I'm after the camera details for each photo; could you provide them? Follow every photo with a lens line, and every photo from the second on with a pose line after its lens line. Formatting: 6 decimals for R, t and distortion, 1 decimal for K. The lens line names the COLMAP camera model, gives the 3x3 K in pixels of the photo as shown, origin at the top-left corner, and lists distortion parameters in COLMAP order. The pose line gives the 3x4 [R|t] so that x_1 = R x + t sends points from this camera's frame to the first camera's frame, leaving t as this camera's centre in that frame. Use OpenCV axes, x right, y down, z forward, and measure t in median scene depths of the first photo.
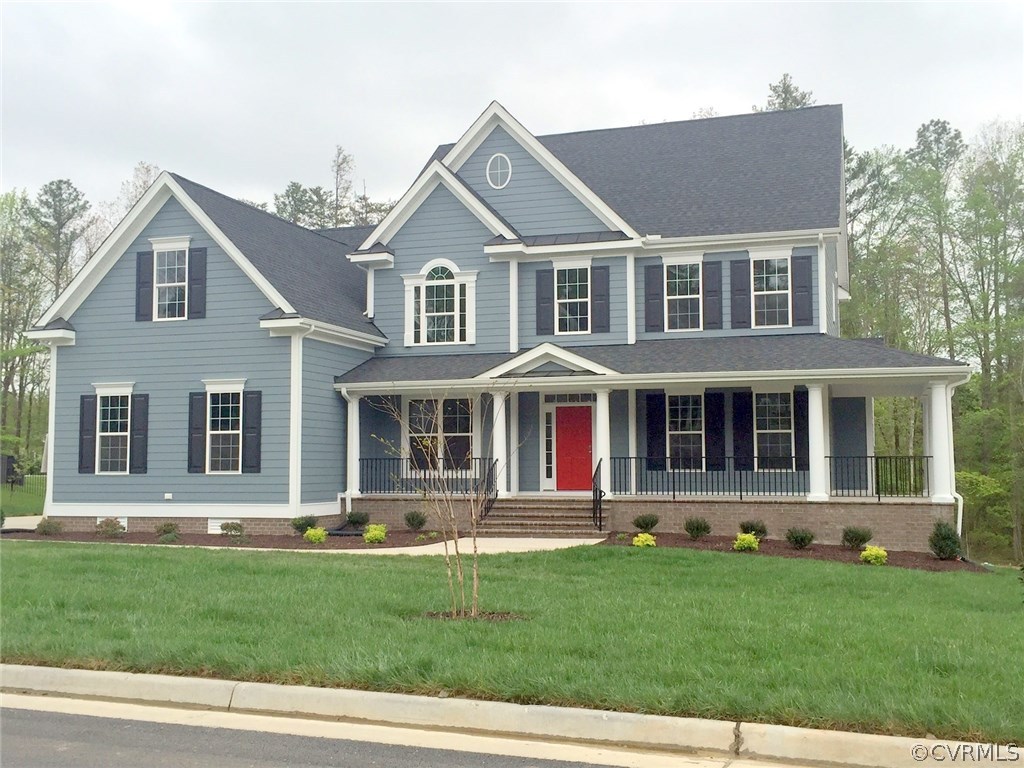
lens RADIAL K [[1095.7, 0, 512.1], [0, 1095.7, 383.6], [0, 0, 1]] dist [0.069462, 0.000000]
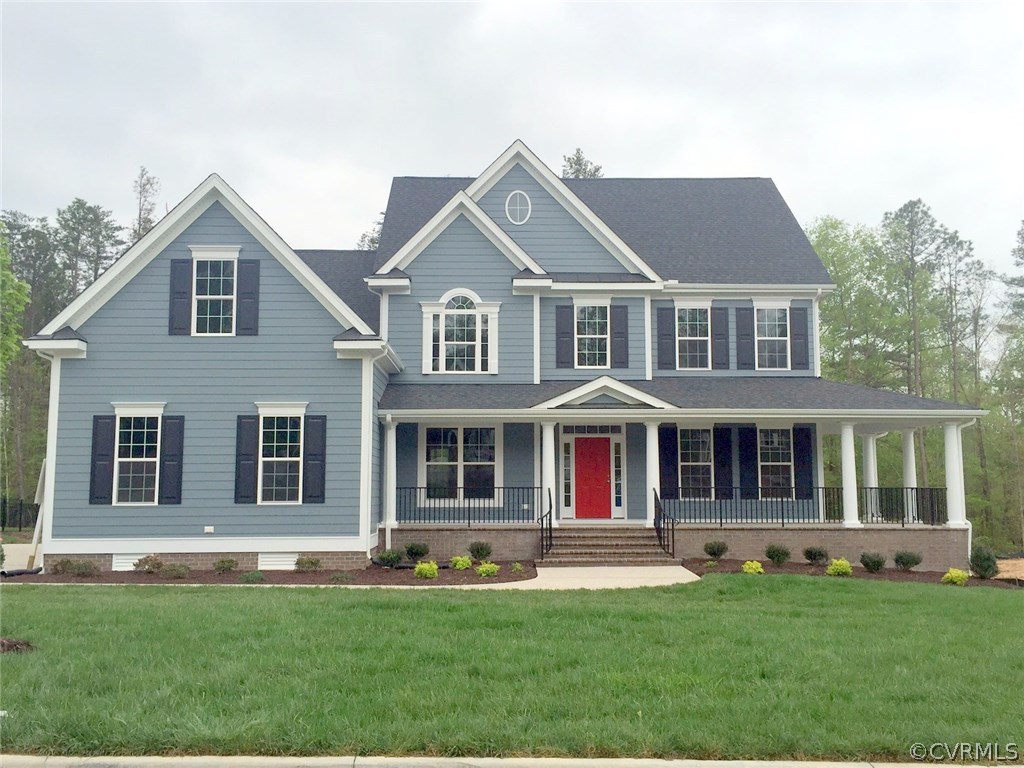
lens RADIAL K [[994.3, 0, 512.1], [0, 994.3, 381.9], [0, 0, 1]] dist [0.070263, 0.000000]
pose [[0.944769, 0.036154, 0.325736, -0.337724], [-0.024567, 0.998913, -0.039619, 0.007400], [-0.326814, 0.029428, 0.944630, 0.133664]]
